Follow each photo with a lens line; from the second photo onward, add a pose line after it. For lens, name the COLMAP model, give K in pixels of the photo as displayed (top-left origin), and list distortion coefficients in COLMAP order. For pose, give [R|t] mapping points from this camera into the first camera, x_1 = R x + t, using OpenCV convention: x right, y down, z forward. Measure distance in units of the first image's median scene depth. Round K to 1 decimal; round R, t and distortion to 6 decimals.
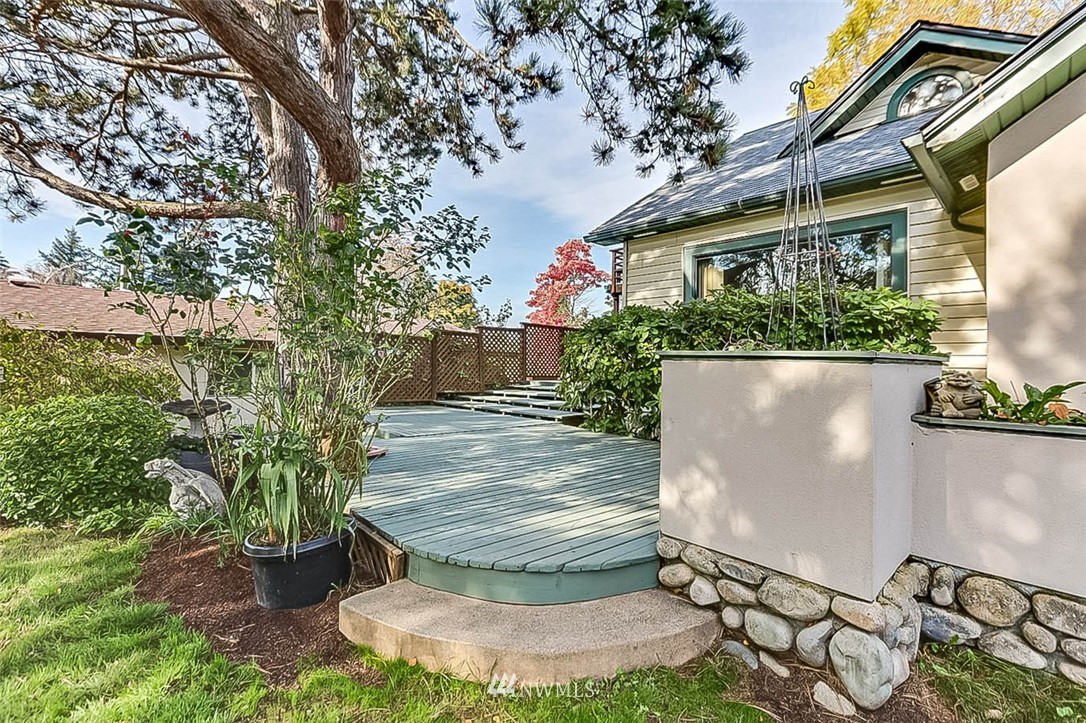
lens RADIAL K [[494.7, 0, 541.9], [0, 494.7, 351.2], [0, 0, 1]] dist [0.000360, 0.001801]
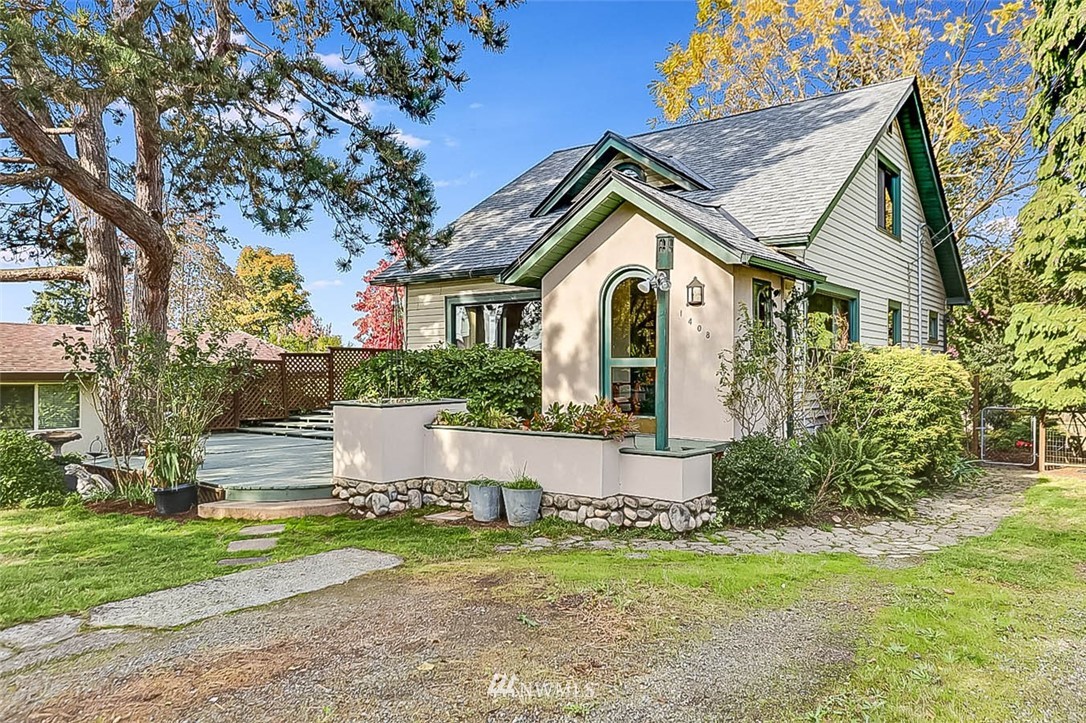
lens RADIAL K [[774.6, 0, 546.0], [0, 774.6, 368.4], [0, 0, 1]] dist [-0.005104, 0.003094]
pose [[0.986293, -0.023037, 0.163388, 0.241732], [0.018335, 0.999375, 0.030230, -0.095537], [-0.163982, -0.026820, 0.986099, -1.068621]]
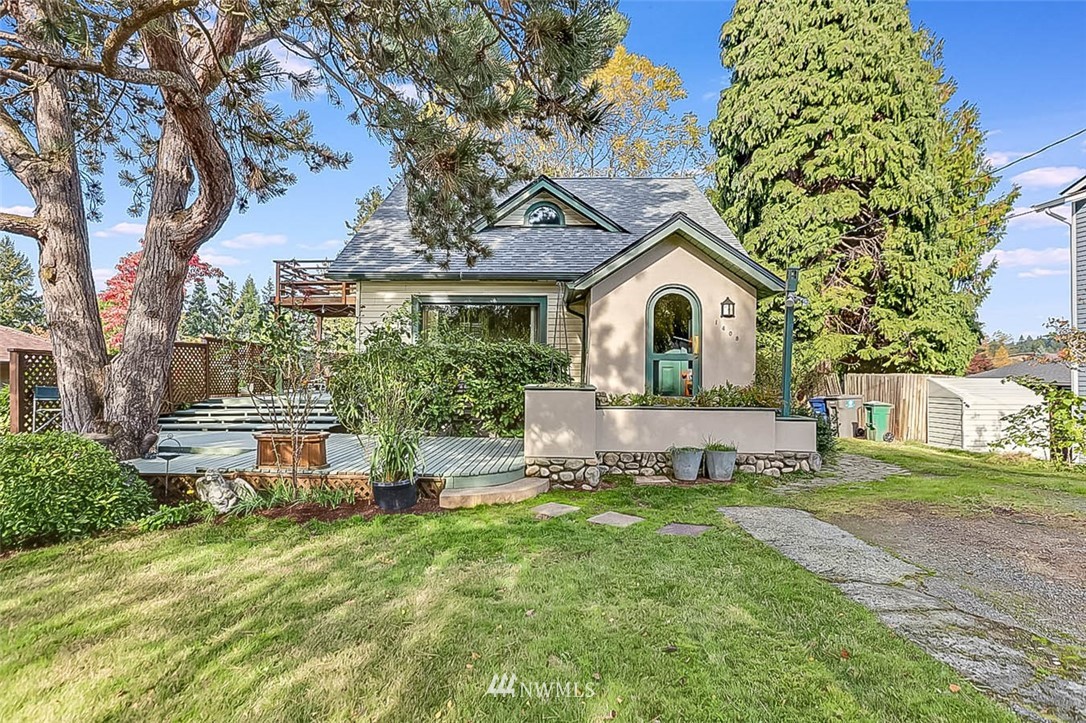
lens RADIAL K [[609.2, 0, 547.8], [0, 609.2, 358.4], [0, 0, 1]] dist [-0.004326, -0.001452]
pose [[0.701170, -0.001693, 0.712992, -0.716781], [-0.010927, 0.999854, 0.013121, -0.070899], [-0.712911, -0.016991, 0.701049, -0.484893]]
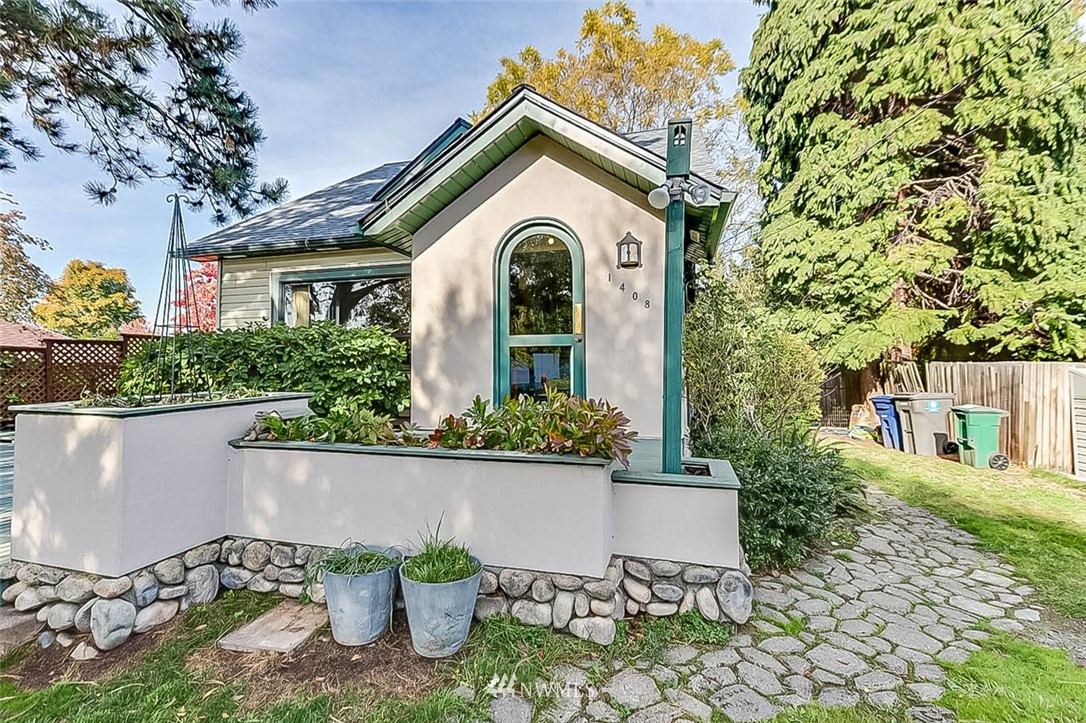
lens RADIAL K [[494.7, 0, 543.6], [0, 494.7, 340.3], [0, 0, 1]] dist [0.000360, 0.001801]
pose [[0.855979, -0.002715, 0.517004, 0.265327], [0.010591, 0.999868, -0.012284, -0.048503], [-0.516903, 0.015991, 0.855895, -0.257644]]
